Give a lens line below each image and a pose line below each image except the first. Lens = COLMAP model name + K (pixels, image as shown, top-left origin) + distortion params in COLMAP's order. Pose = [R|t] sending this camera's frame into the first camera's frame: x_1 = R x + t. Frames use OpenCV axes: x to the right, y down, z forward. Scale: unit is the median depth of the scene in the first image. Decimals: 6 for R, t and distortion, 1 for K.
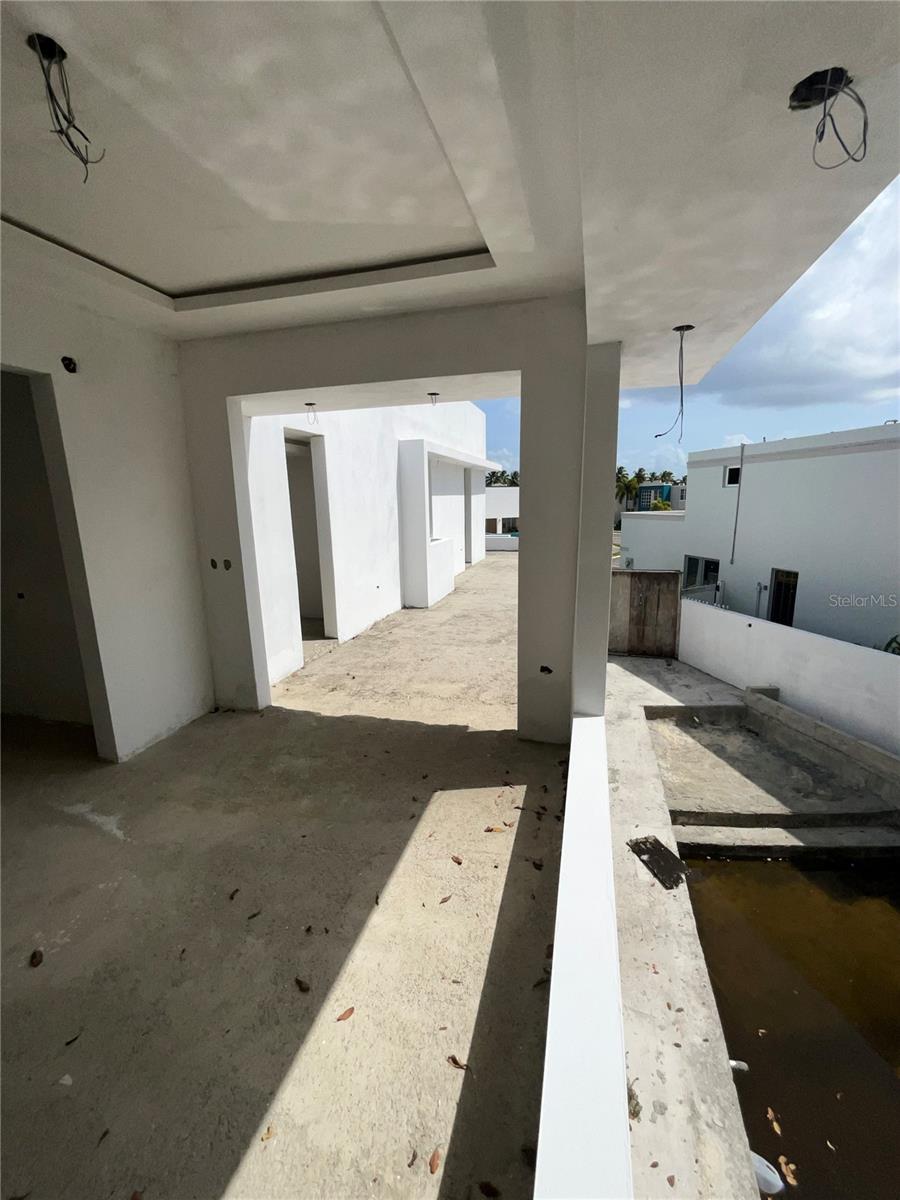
lens RADIAL K [[487.5, 0, 449.8], [0, 487.5, 599.9], [0, 0, 1]] dist [0.002740, -0.000584]
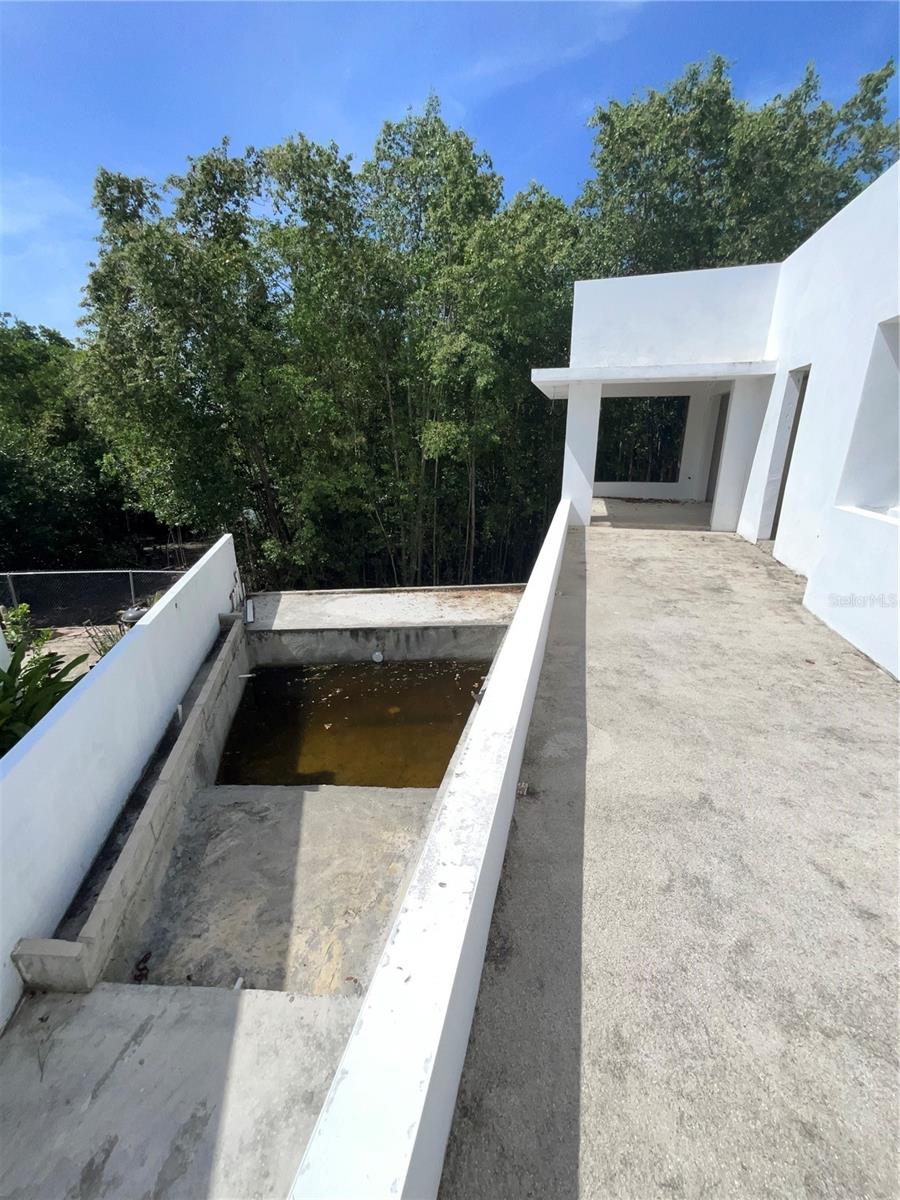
lens RADIAL K [[487.5, 0, 447.0], [0, 487.5, 594.5], [0, 0, 1]] dist [0.002740, -0.000584]
pose [[-0.999636, 0.026881, 0.002336, 0.353358], [0.024386, 0.863017, 0.504586, -0.282281], [0.011547, 0.504460, -0.863358, 1.335730]]
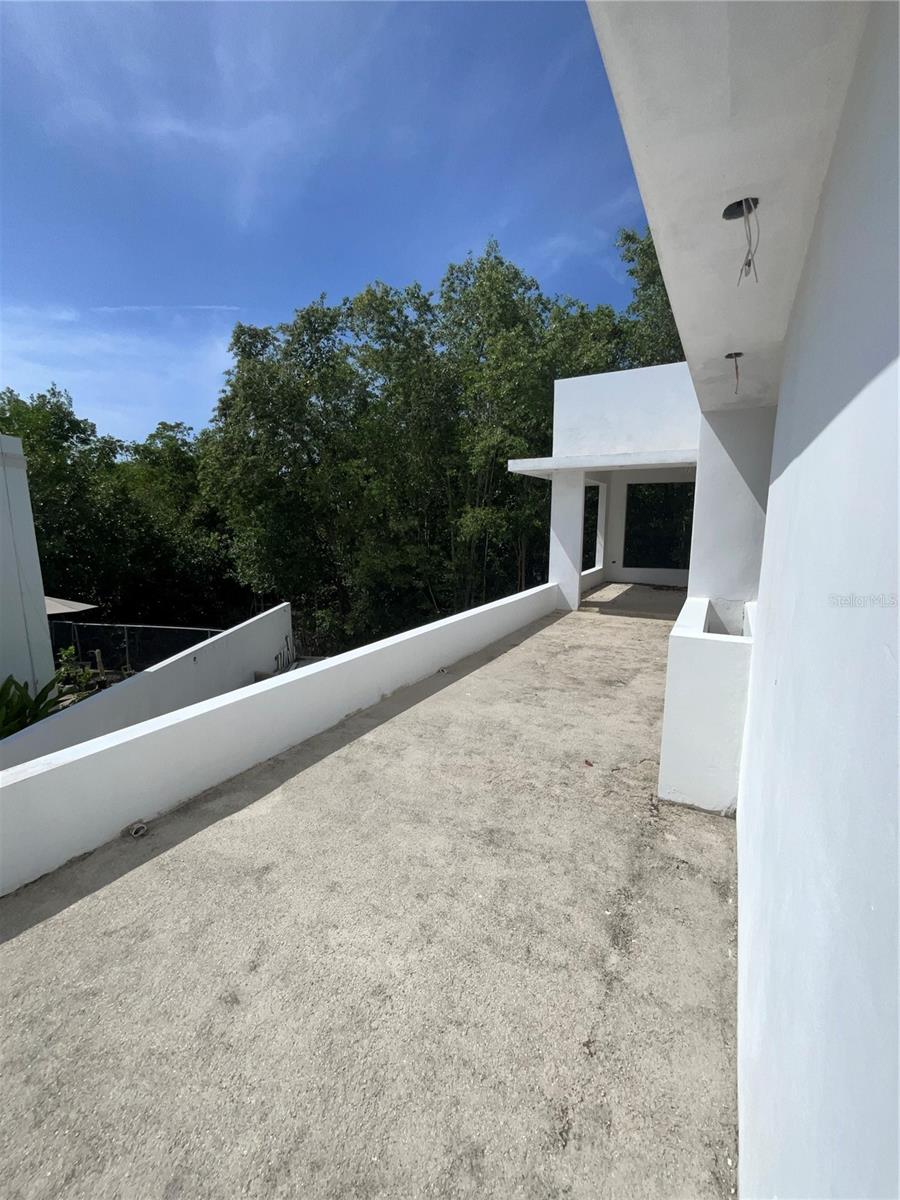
lens RADIAL K [[487.5, 0, 447.8], [0, 487.5, 594.2], [0, 0, 1]] dist [0.002740, -0.000584]
pose [[-0.966324, -0.017345, 0.256743, 0.067466], [0.074876, 0.935602, 0.345024, -0.274755], [-0.246194, 0.352629, -0.902796, 1.328441]]
